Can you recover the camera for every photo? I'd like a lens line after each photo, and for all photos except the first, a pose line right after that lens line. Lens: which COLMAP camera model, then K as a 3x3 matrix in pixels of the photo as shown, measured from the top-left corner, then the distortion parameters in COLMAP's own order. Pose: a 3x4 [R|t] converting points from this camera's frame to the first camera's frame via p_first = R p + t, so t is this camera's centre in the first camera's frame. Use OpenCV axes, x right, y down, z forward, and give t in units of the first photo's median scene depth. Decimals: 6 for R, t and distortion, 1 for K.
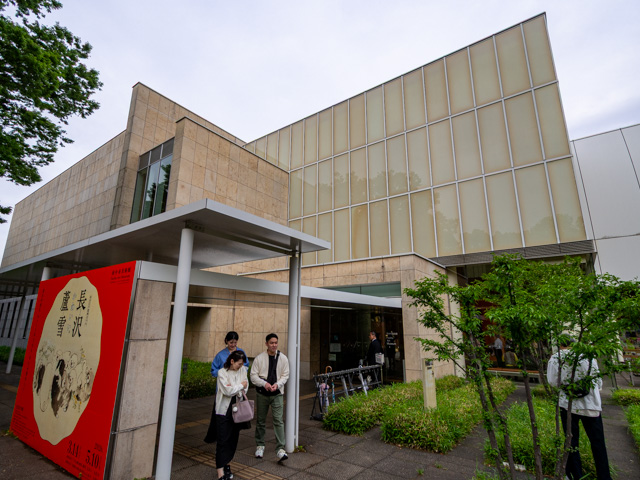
lens RADIAL K [[342.6, 0, 319.9], [0, 342.6, 242.8], [0, 0, 1]] dist [0.000342, 0.000239]
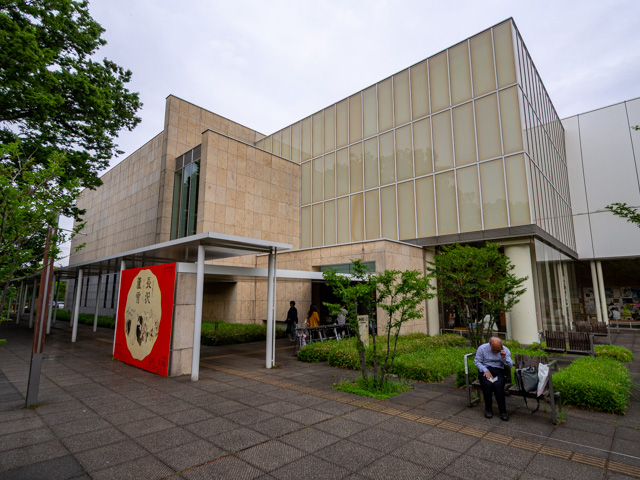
lens RADIAL K [[342.6, 0, 319.9], [0, 342.6, 242.8], [0, 0, 1]] dist [0.000342, 0.000239]
pose [[0.994165, -0.024454, -0.105063, 0.120247], [0.033485, 0.995813, 0.085065, -0.051565], [0.102543, -0.088087, 0.990821, -0.206591]]
